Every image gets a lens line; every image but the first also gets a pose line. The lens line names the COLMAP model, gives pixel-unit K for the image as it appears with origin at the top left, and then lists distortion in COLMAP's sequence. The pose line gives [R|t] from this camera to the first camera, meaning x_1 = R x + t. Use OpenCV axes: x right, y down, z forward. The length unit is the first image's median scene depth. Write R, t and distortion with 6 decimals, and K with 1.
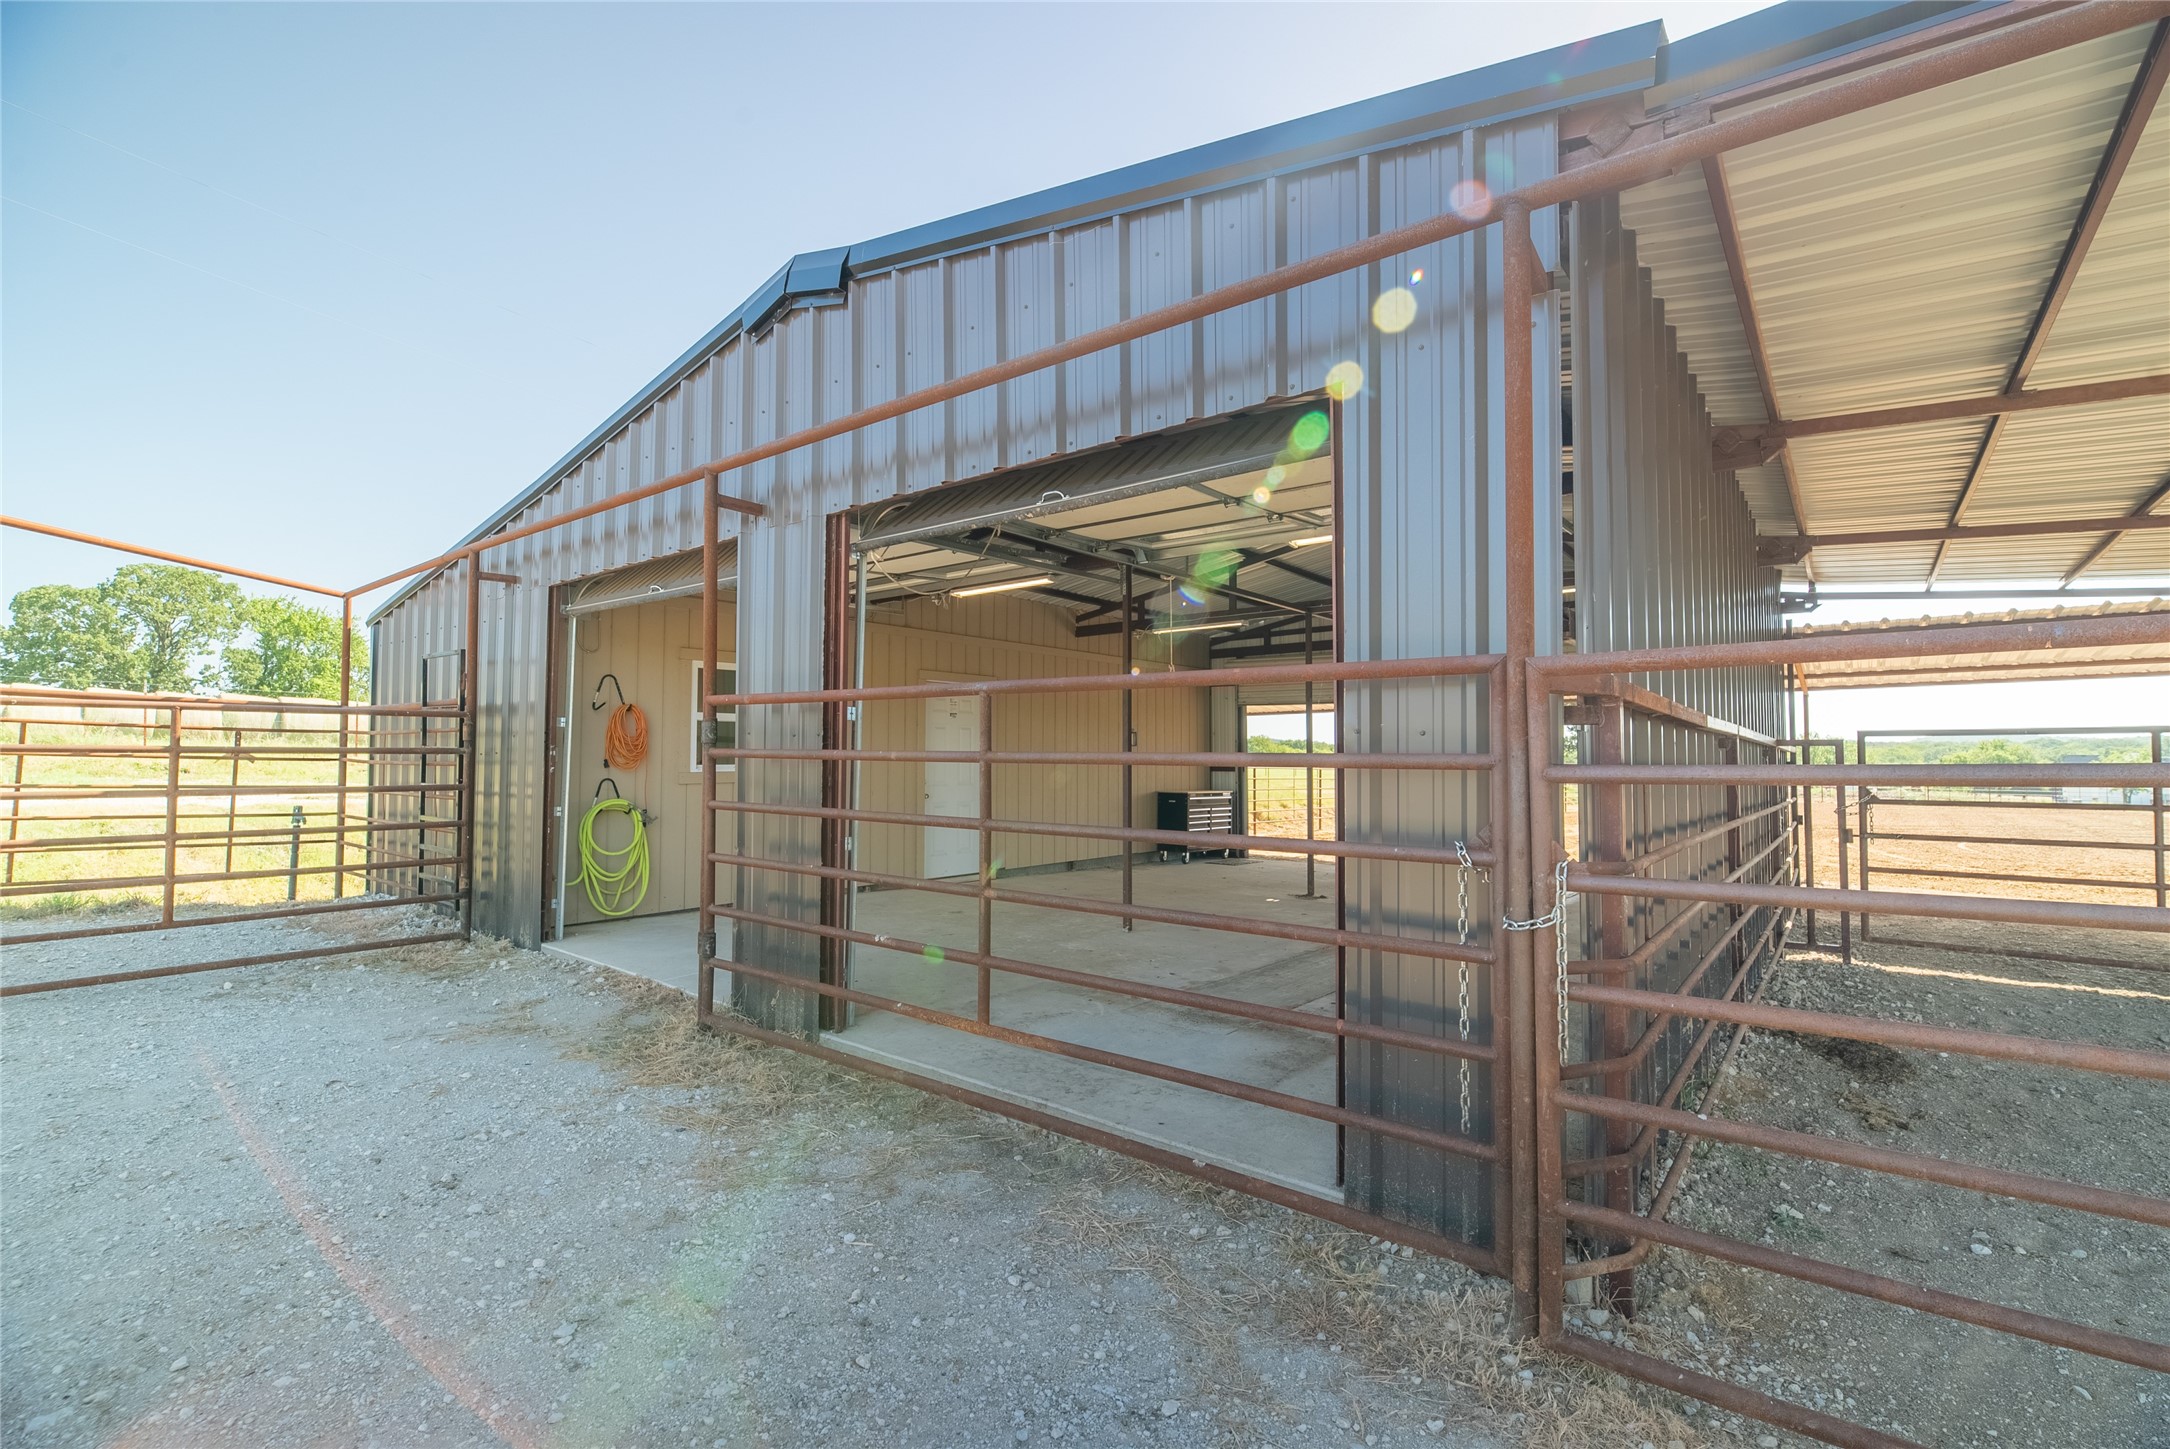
lens RADIAL K [[966.9, 0, 1089.5], [0, 966.9, 730.0], [0, 0, 1]] dist [-0.002084, -0.006427]
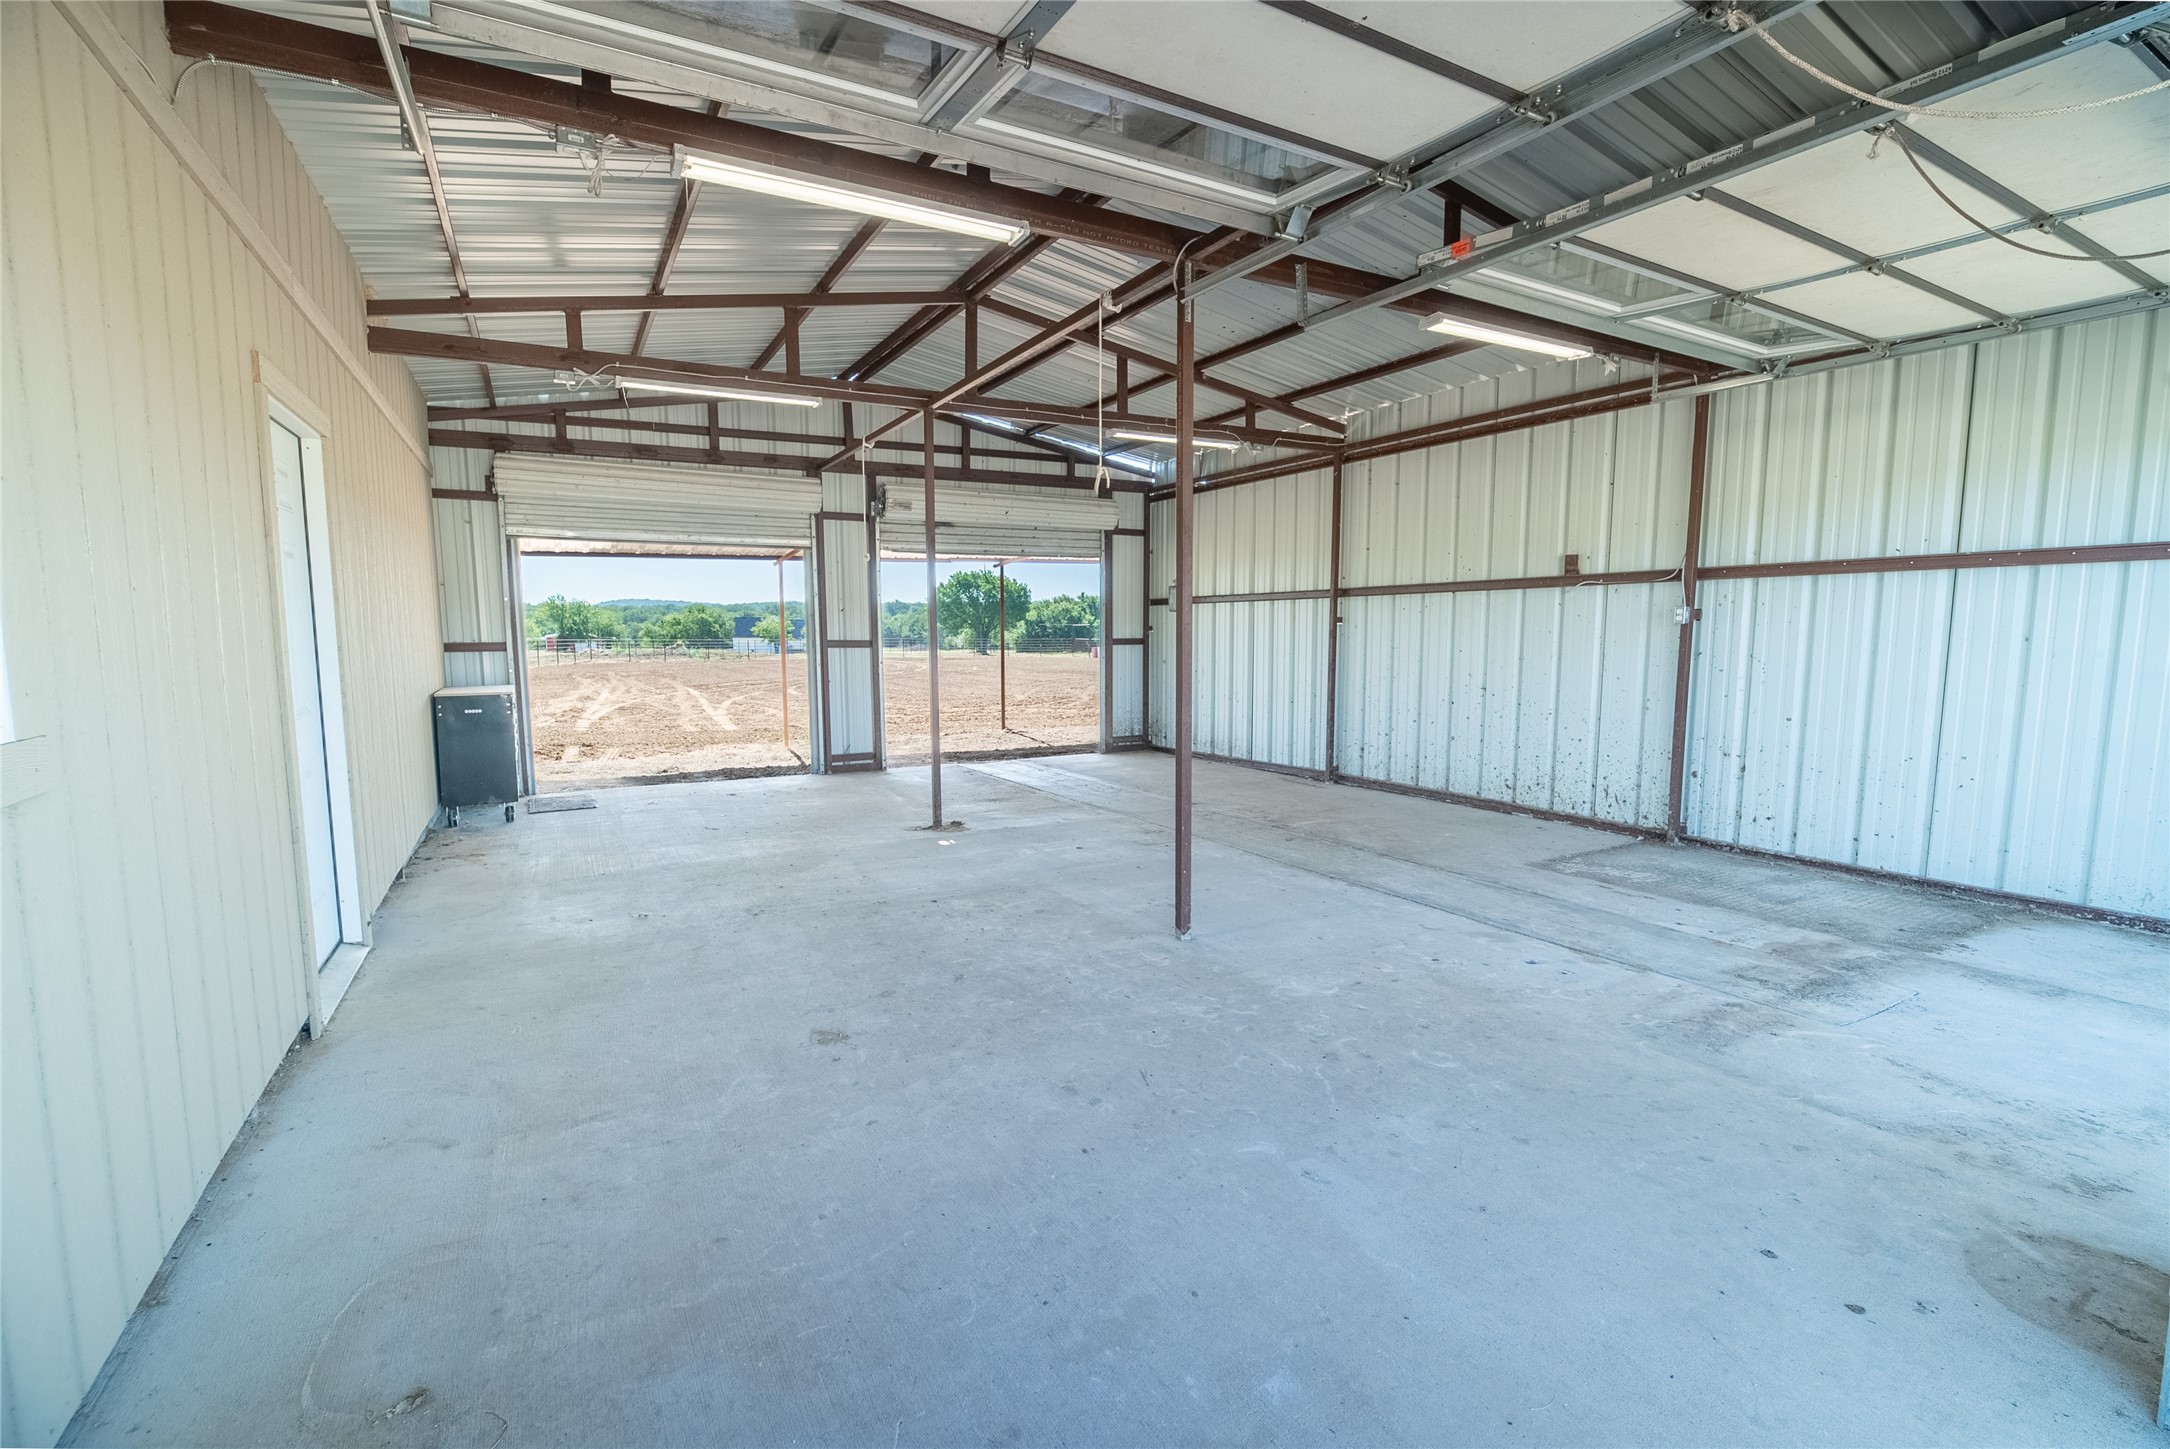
lens RADIAL K [[966.9, 0, 1089.5], [0, 966.9, 730.0], [0, 0, 1]] dist [-0.002084, -0.006427]
pose [[0.350084, -0.109286, 0.930321, -0.345403], [-0.025100, 0.991720, 0.125943, 0.009614], [-0.936382, -0.067441, 0.344443, 0.594454]]
